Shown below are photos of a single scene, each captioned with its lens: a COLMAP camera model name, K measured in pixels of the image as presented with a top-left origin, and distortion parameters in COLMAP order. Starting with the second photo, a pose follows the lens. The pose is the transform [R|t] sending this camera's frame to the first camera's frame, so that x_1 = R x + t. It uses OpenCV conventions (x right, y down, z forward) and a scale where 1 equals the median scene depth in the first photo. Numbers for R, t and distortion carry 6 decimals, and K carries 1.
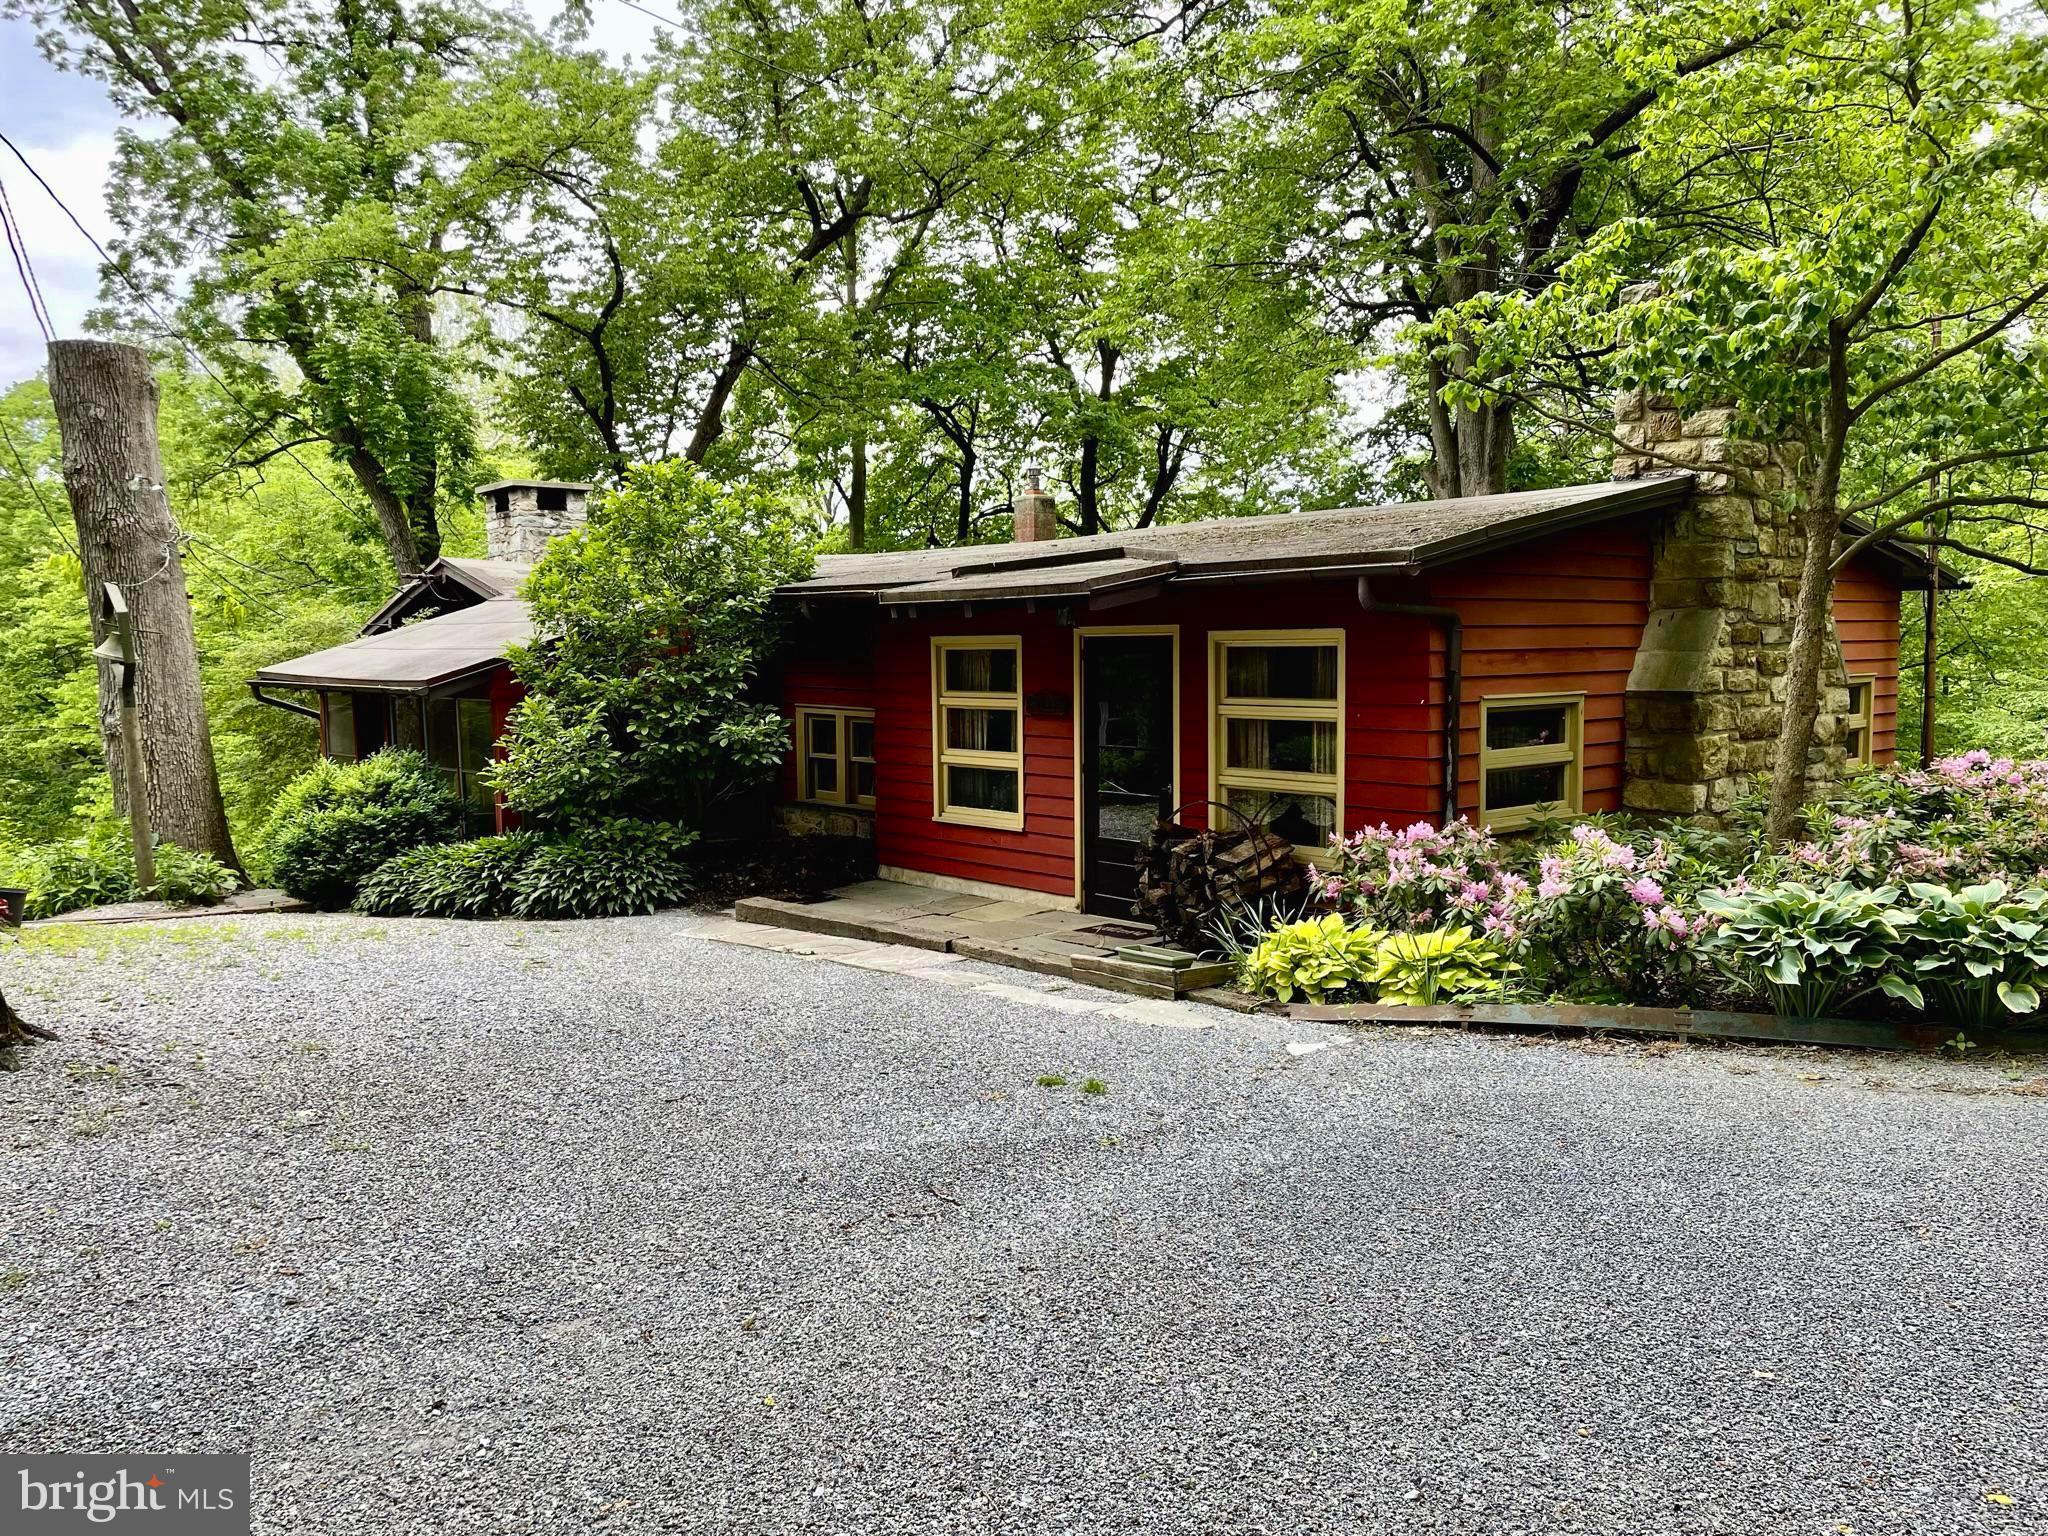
lens RADIAL K [[1527.0, 0, 1024.0], [0, 1527.0, 768.0], [0, 0, 1]] dist [0.095425, -0.115186]
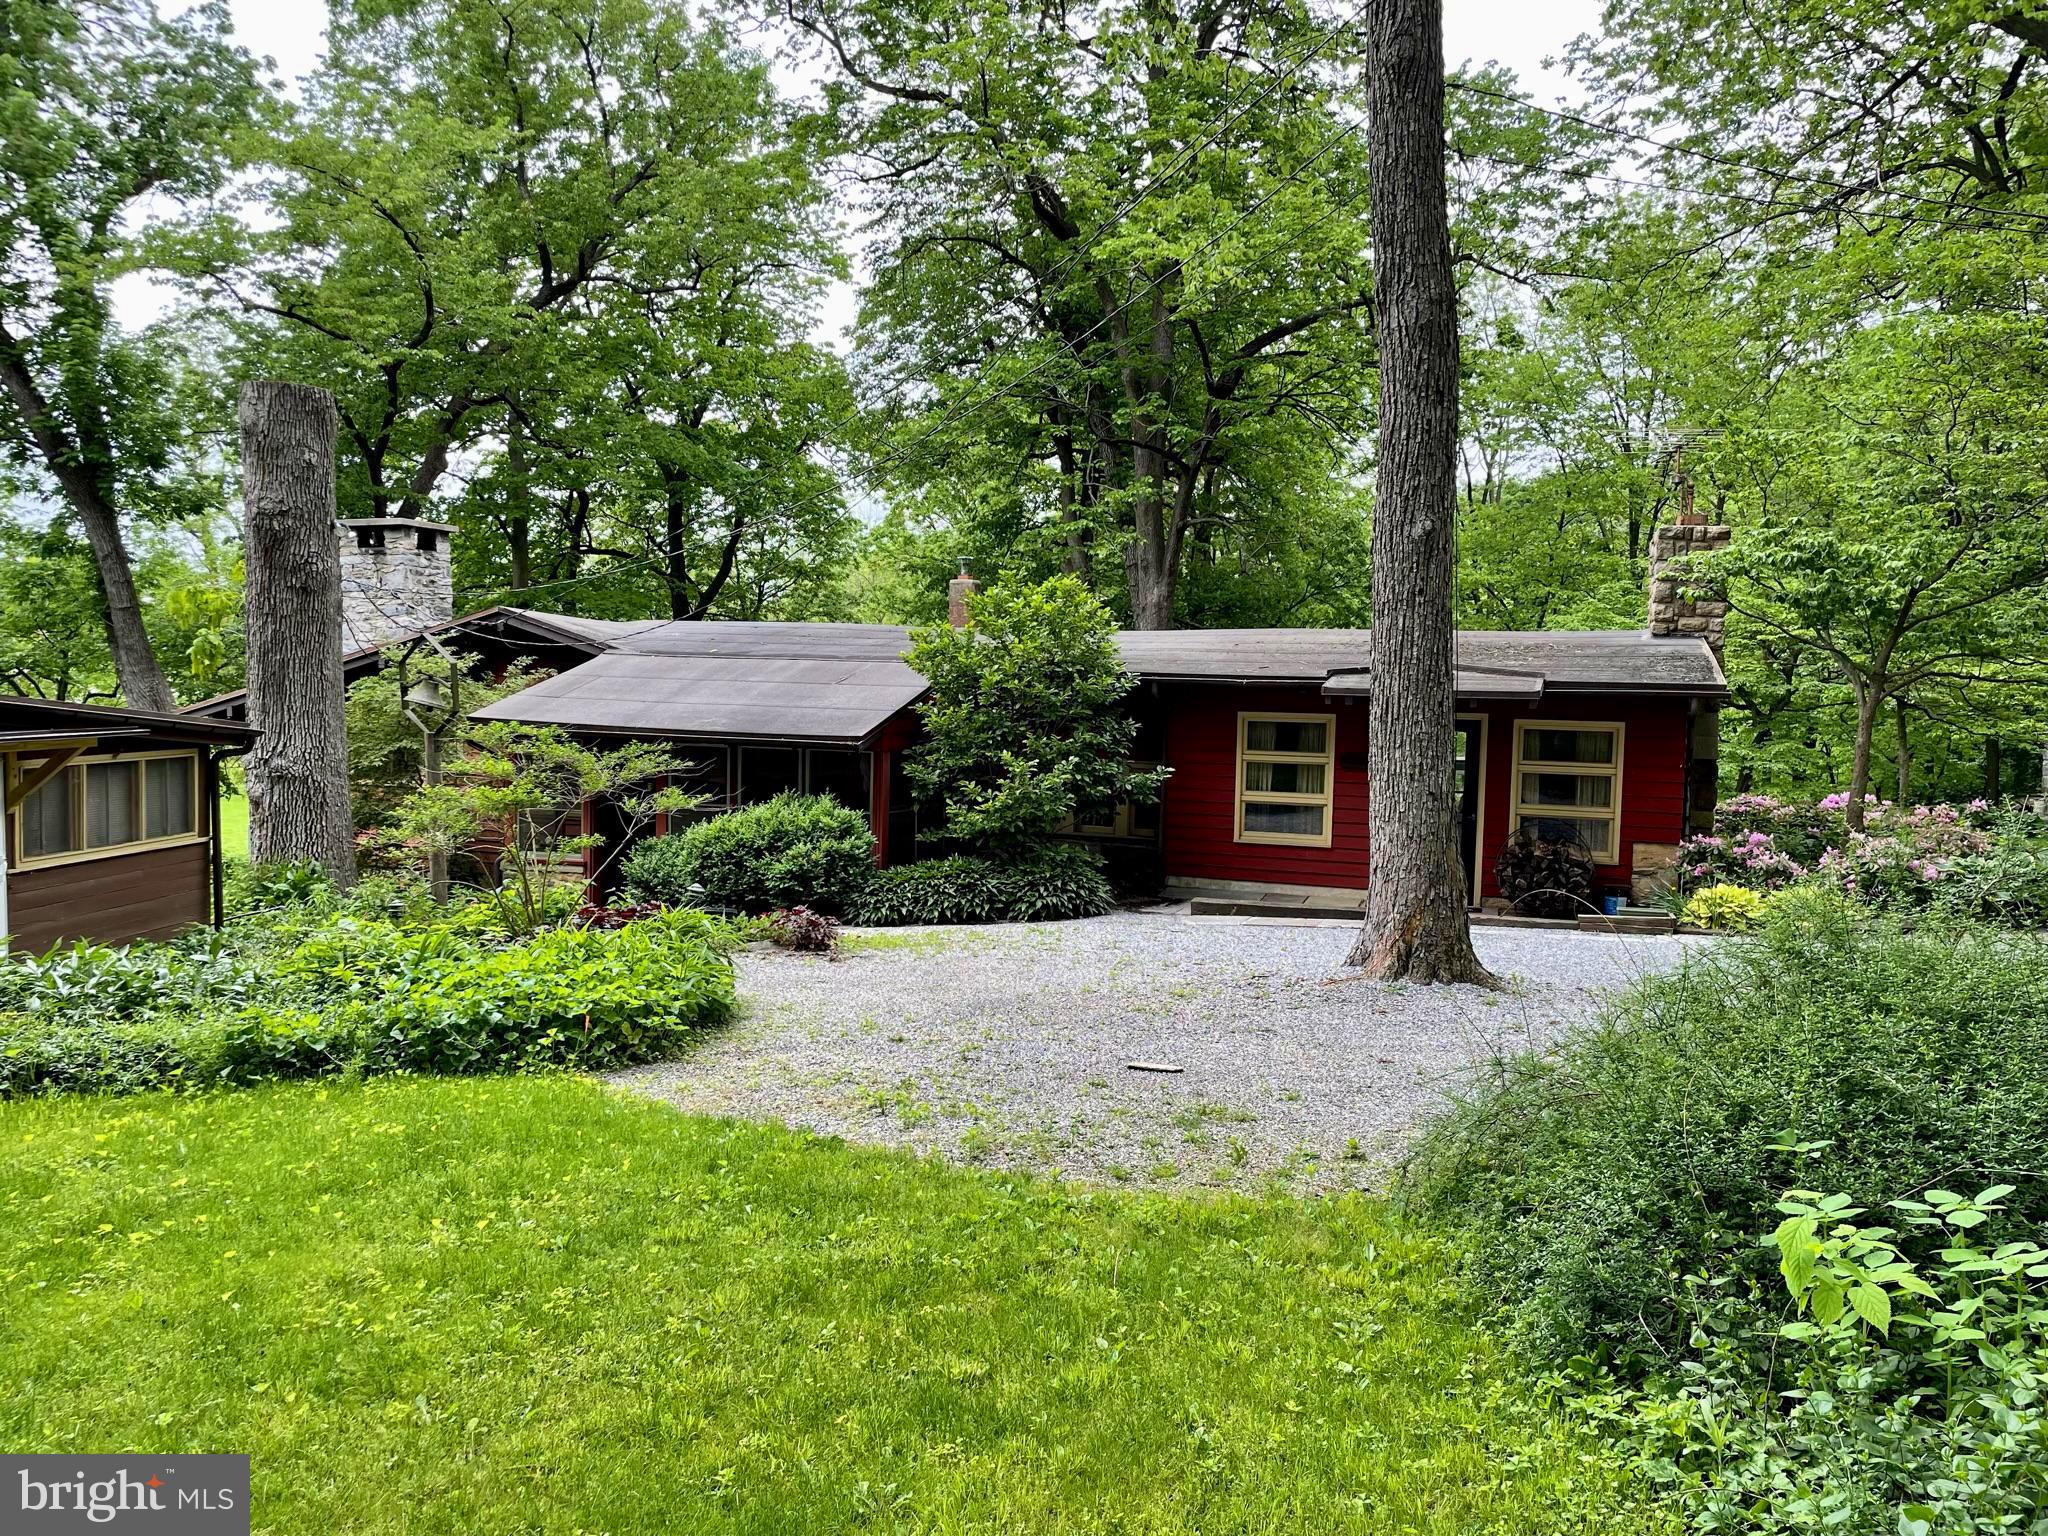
lens RADIAL K [[1527.0, 0, 1024.0], [0, 1527.0, 768.0], [0, 0, 1]] dist [0.095425, -0.115186]
pose [[0.865971, 0.003622, 0.500081, -0.943274], [0.006363, 0.999813, -0.018260, -0.008907], [-0.500053, 0.018995, 0.865786, -0.127168]]
